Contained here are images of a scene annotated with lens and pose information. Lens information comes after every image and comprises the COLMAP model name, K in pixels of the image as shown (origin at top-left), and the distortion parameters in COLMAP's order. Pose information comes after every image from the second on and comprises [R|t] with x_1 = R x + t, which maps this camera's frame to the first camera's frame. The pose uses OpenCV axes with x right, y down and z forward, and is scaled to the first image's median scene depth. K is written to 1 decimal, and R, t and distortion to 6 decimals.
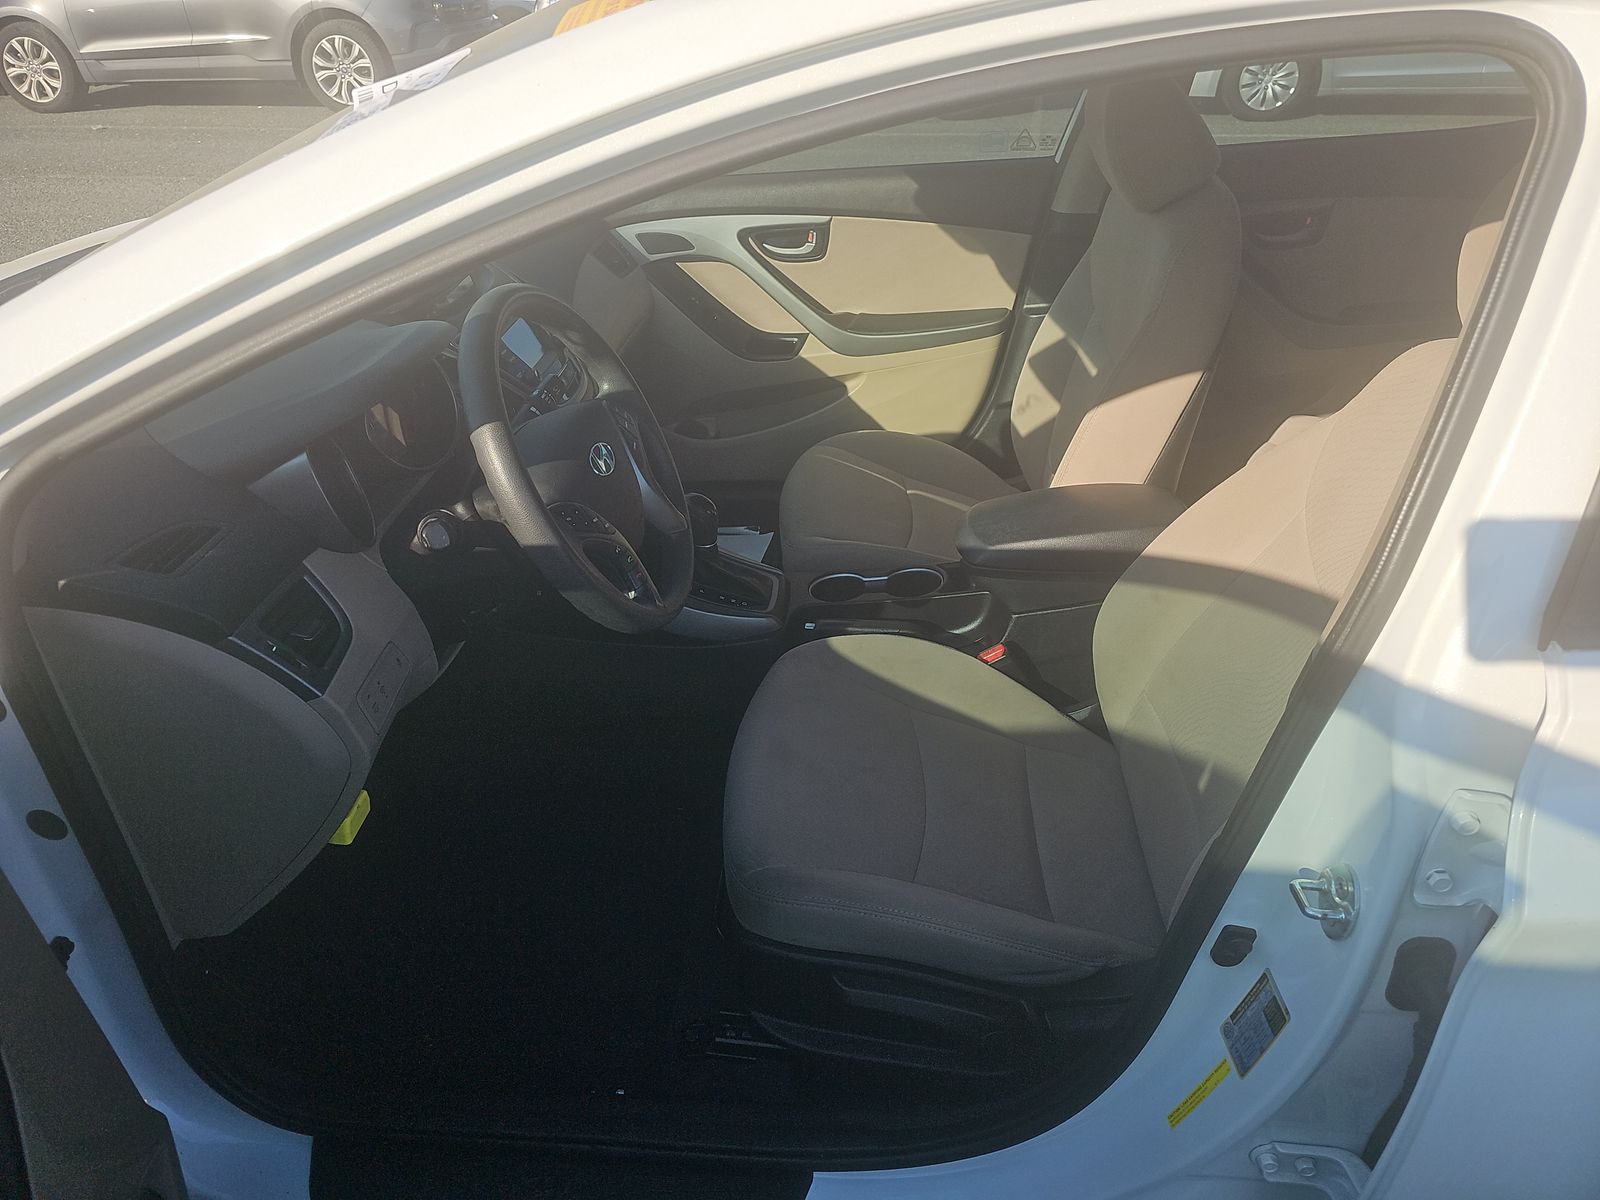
lens RADIAL K [[1059.6, 0, 788.4], [0, 1059.6, 607.9], [0, 0, 1]] dist [0.024460, -0.032042]
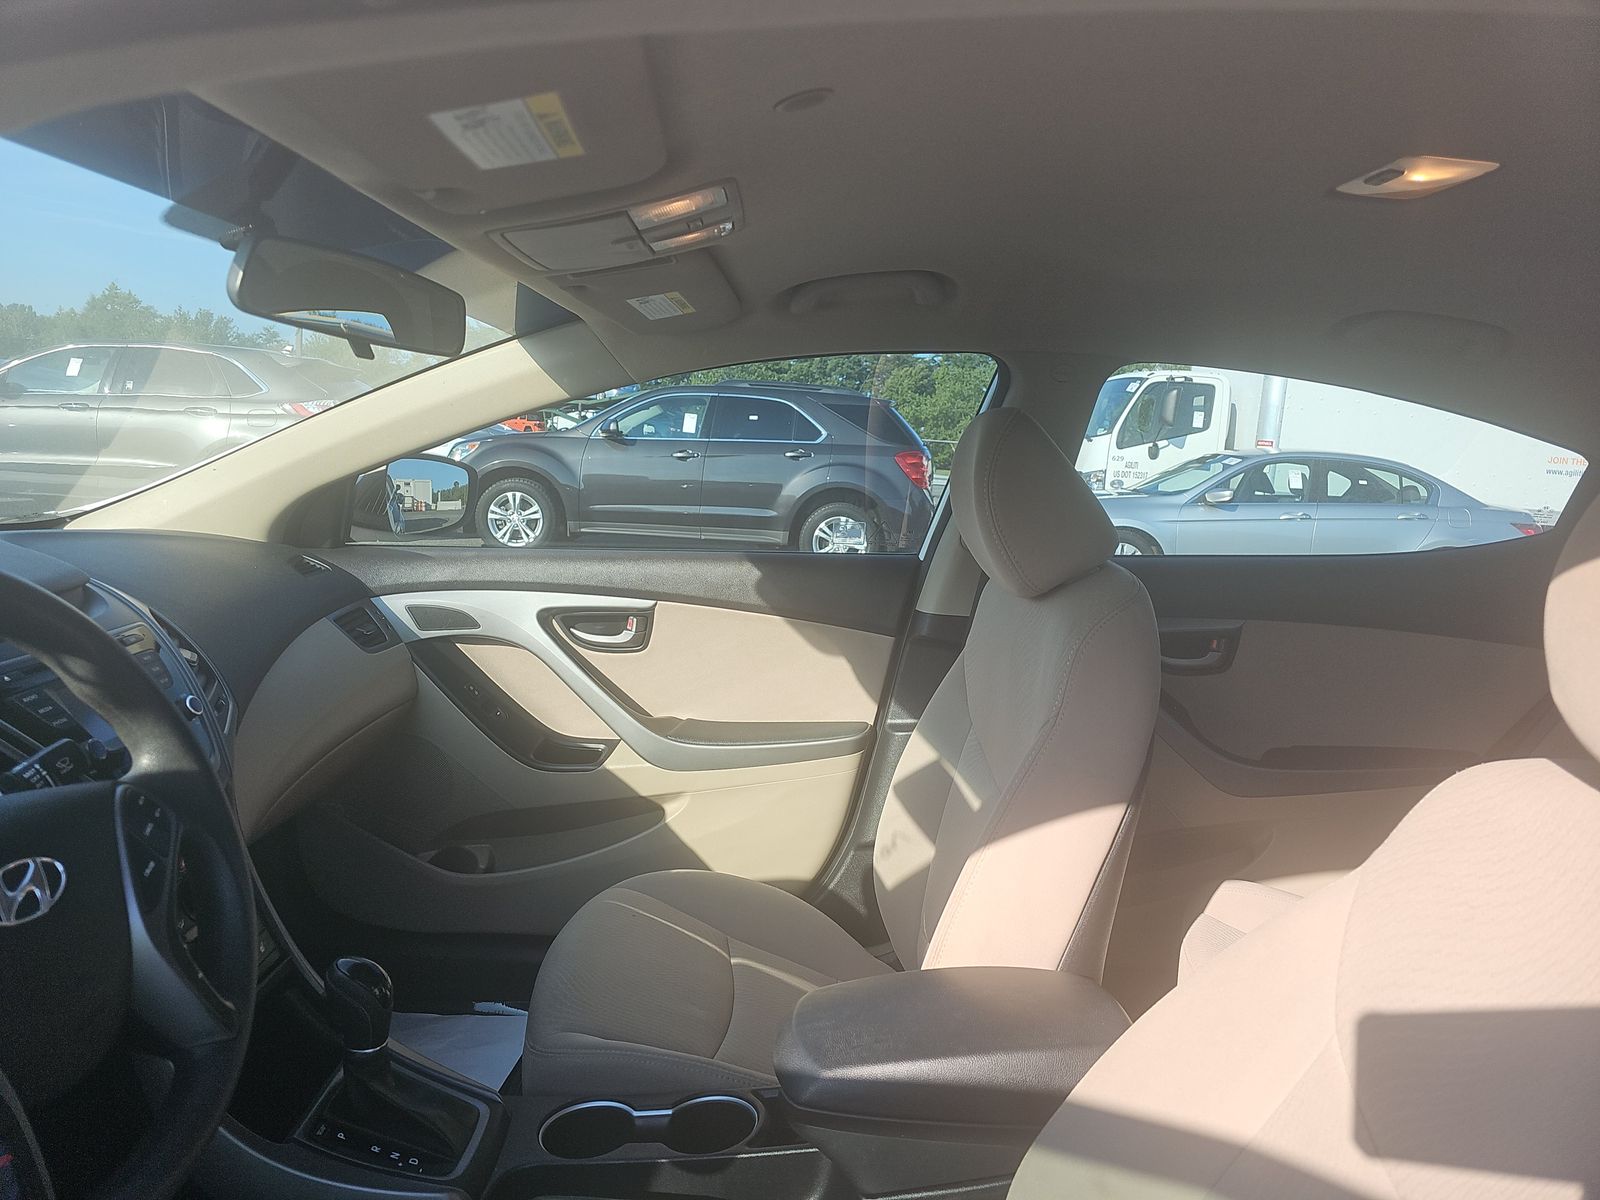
lens RADIAL K [[1039.4, 0, 794.0], [0, 1039.4, 585.3], [0, 0, 1]] dist [0.071186, -0.009095]
pose [[0.993182, 0.074620, 0.089564, 0.073156], [-0.029298, 0.903406, -0.427784, -0.037348], [-0.112834, 0.422243, 0.899433, 0.255332]]
